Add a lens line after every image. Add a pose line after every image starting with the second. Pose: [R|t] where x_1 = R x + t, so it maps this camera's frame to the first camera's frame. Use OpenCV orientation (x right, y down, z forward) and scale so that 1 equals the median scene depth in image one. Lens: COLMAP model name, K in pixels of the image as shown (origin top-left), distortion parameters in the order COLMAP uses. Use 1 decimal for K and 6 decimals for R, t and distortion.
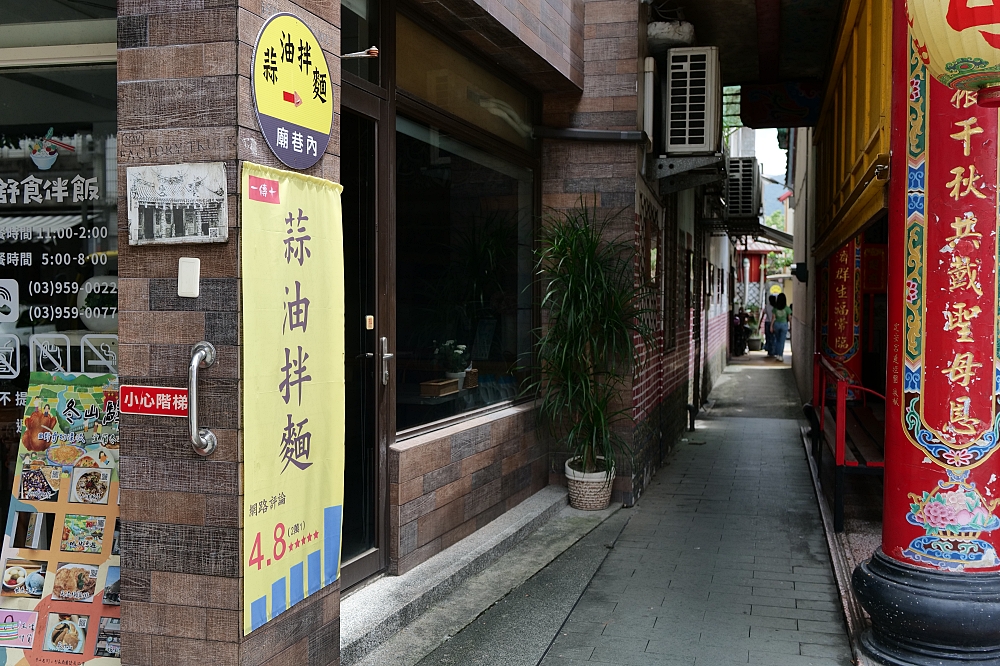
lens RADIAL K [[1030.4, 0, 500.4], [0, 1030.4, 332.5], [0, 0, 1]] dist [0.002720, 0.000000]
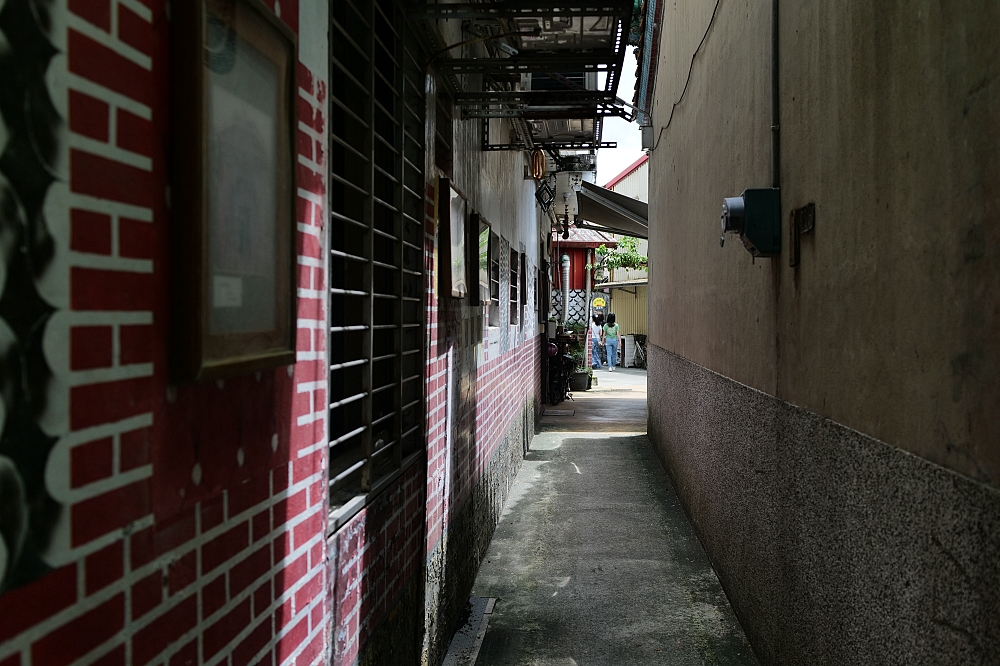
lens RADIAL K [[1030.4, 0, 500.2], [0, 1030.4, 331.7], [0, 0, 1]] dist [0.002720, 0.000000]
pose [[0.985036, -0.006794, 0.172213, 0.078665], [0.009568, 0.999837, -0.015286, -0.010842], [-0.172081, 0.016705, 0.984941, 0.339180]]
